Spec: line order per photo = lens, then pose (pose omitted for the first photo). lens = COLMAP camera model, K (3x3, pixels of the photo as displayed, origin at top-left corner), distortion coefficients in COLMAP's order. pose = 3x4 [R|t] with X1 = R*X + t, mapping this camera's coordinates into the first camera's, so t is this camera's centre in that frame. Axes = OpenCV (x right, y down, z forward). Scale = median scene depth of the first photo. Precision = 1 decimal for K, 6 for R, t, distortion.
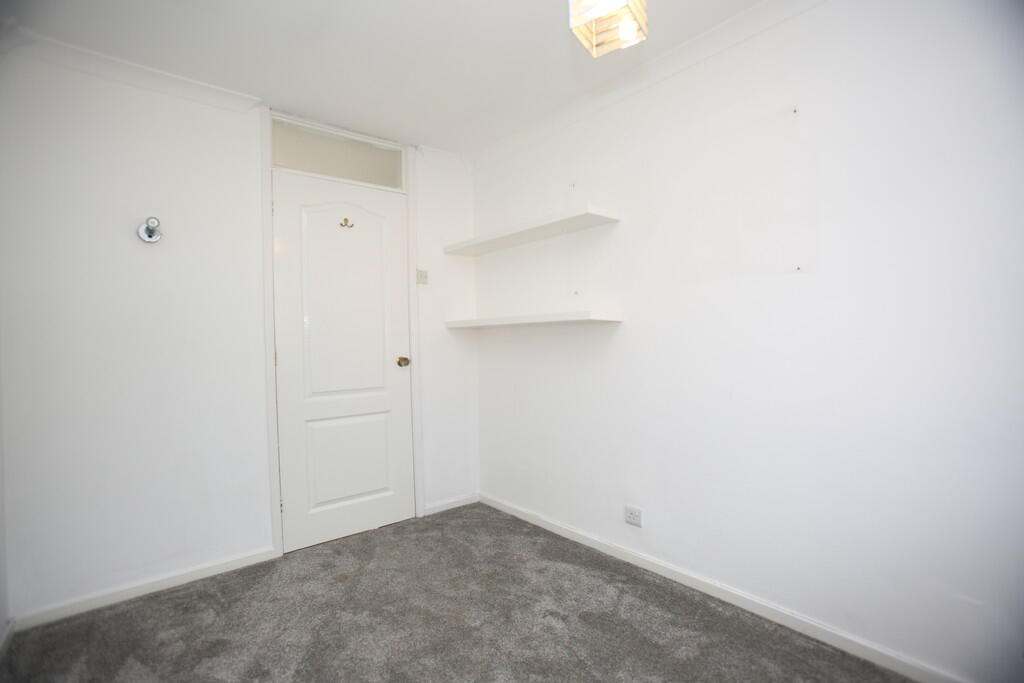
lens RADIAL K [[465.2, 0, 512.0], [0, 465.2, 341.5], [0, 0, 1]] dist [0.001000, 0.000593]
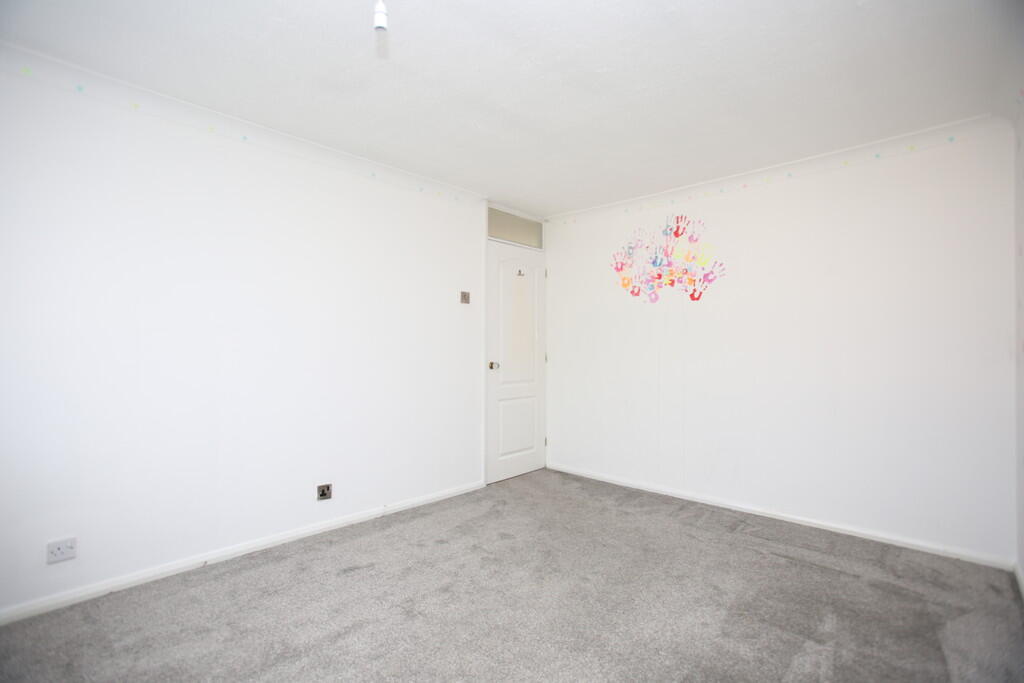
lens RADIAL K [[465.2, 0, 512.0], [0, 465.2, 341.5], [0, 0, 1]] dist [0.001000, 0.000593]
pose [[0.982864, 0.034530, 0.181071, -0.651990], [-0.030079, 0.999175, -0.027271, 0.016389], [-0.181863, 0.021357, 0.983092, -0.506082]]
